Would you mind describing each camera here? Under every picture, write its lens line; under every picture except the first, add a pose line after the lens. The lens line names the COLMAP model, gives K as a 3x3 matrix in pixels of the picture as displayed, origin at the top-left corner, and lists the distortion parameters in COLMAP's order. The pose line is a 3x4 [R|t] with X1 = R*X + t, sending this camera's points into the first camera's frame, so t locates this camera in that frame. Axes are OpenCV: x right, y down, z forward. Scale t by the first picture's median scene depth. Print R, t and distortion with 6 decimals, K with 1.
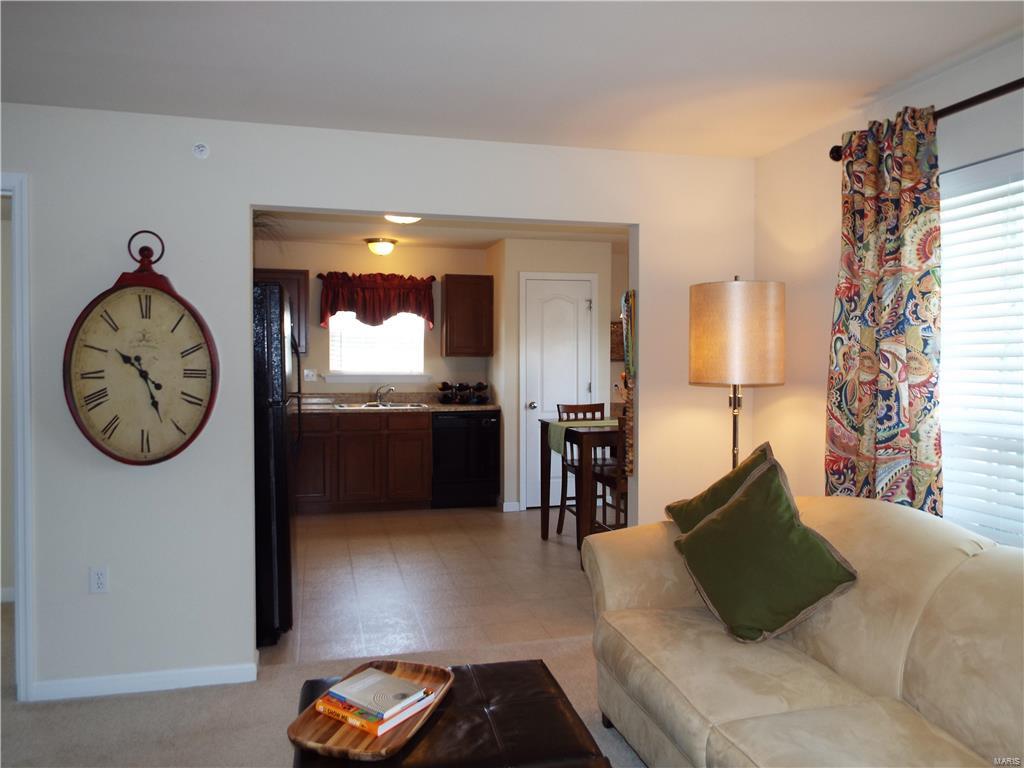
lens RADIAL K [[748.6, 0, 512.7], [0, 748.6, 381.9], [0, 0, 1]] dist [-0.005801, 0.002590]
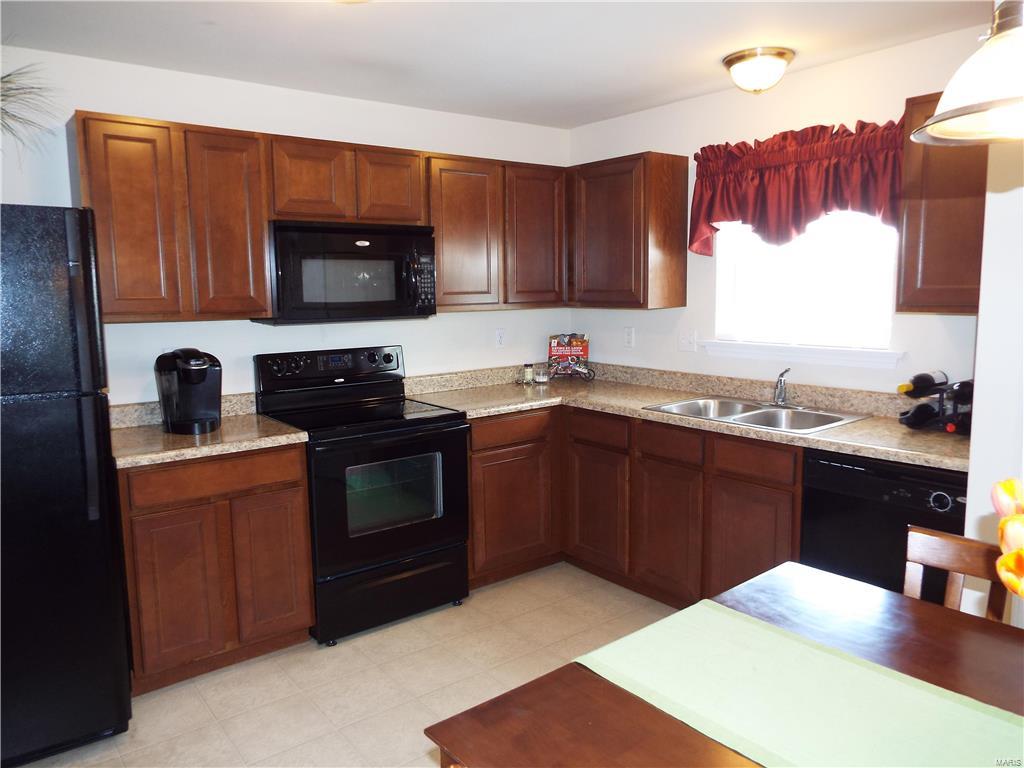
lens RADIAL K [[751.8, 0, 512.0], [0, 751.8, 384.0], [0, 0, 1]] dist [-0.004258, 0.007247]
pose [[0.386722, 0.105969, -0.916088, 0.415759], [-0.028443, 0.994274, 0.103006, -0.063379], [0.921758, -0.013778, 0.387522, 1.339152]]
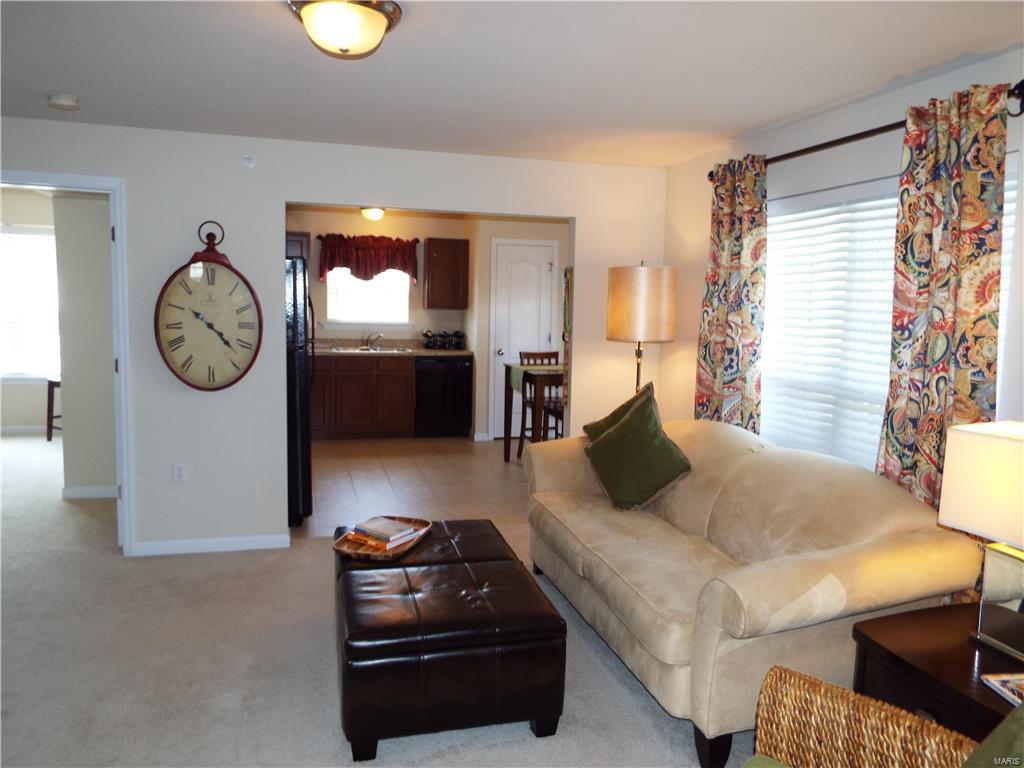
lens RADIAL K [[751.8, 0, 512.0], [0, 751.8, 384.0], [0, 0, 1]] dist [-0.004258, 0.007247]
pose [[0.999489, 0.018003, 0.026414, 0.027995], [-0.019972, 0.996886, 0.076280, -0.018153], [-0.024959, -0.076769, 0.996736, -0.372183]]
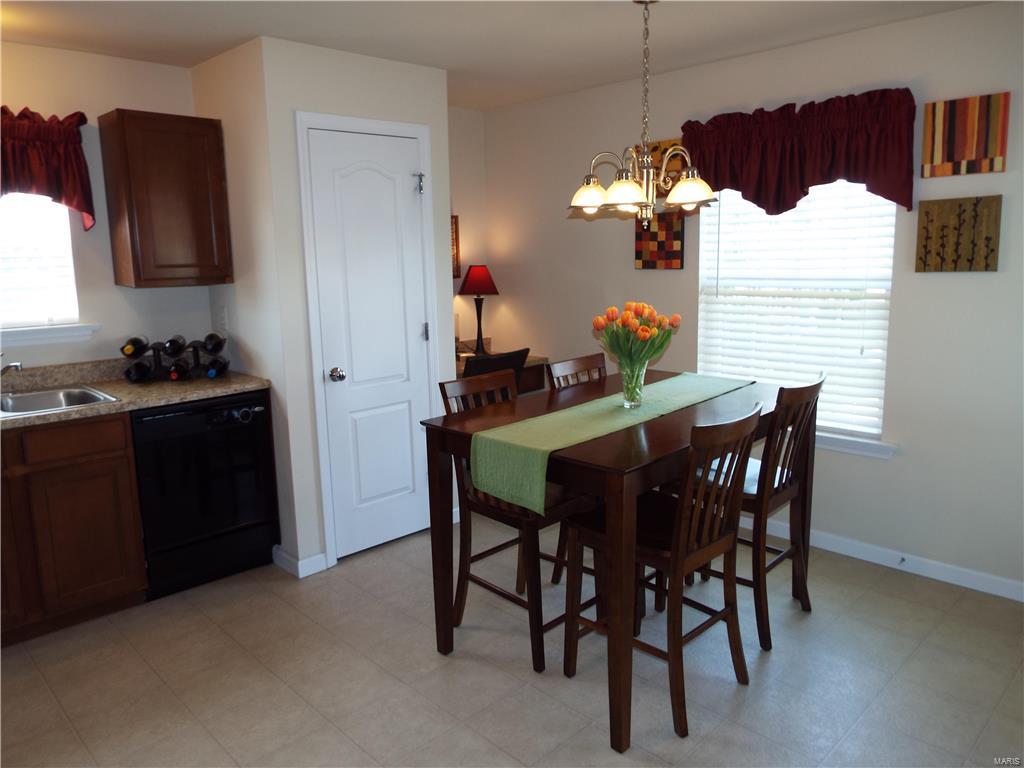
lens RADIAL K [[751.8, 0, 512.0], [0, 751.8, 384.0], [0, 0, 1]] dist [-0.004258, 0.007247]
pose [[0.871113, -0.102973, 0.480166, -0.240099], [0.043163, 0.990039, 0.134011, -0.054224], [-0.489183, -0.096014, 0.866880, 0.931208]]
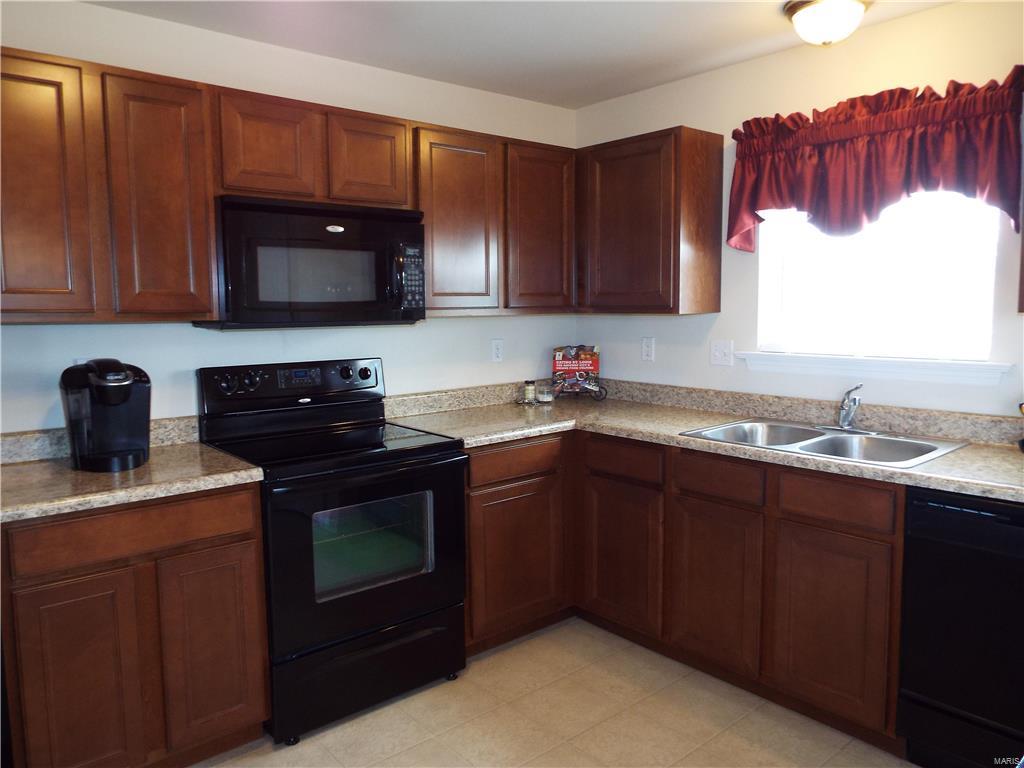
lens RADIAL K [[748.6, 0, 512.7], [0, 748.6, 381.9], [0, 0, 1]] dist [-0.005801, 0.002590]
pose [[0.427169, 0.079838, -0.900640, 0.215567], [-0.031400, 0.996803, 0.073469, -0.043204], [0.903626, -0.003103, 0.428311, 1.374781]]
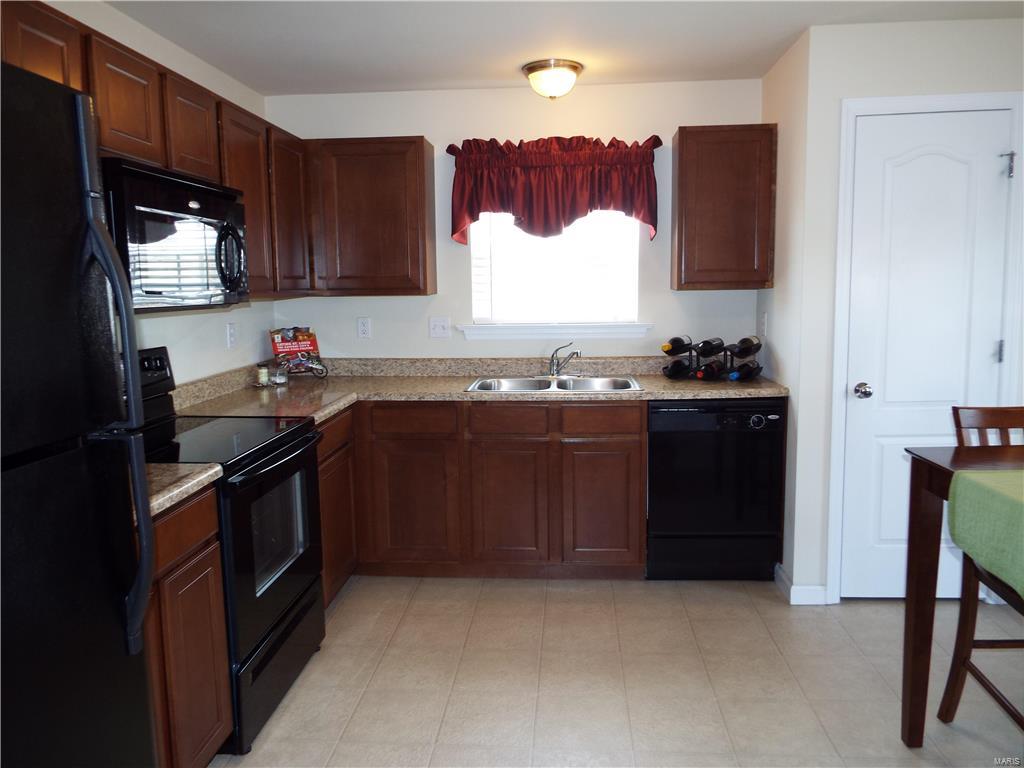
lens RADIAL K [[751.8, 0, 512.0], [0, 751.8, 384.0], [0, 0, 1]] dist [-0.004258, 0.007247]
pose [[0.945476, 0.020206, -0.325063, -0.055592], [0.005397, 0.996965, 0.077667, -0.019526], [0.325646, -0.075187, 0.942498, 0.948402]]
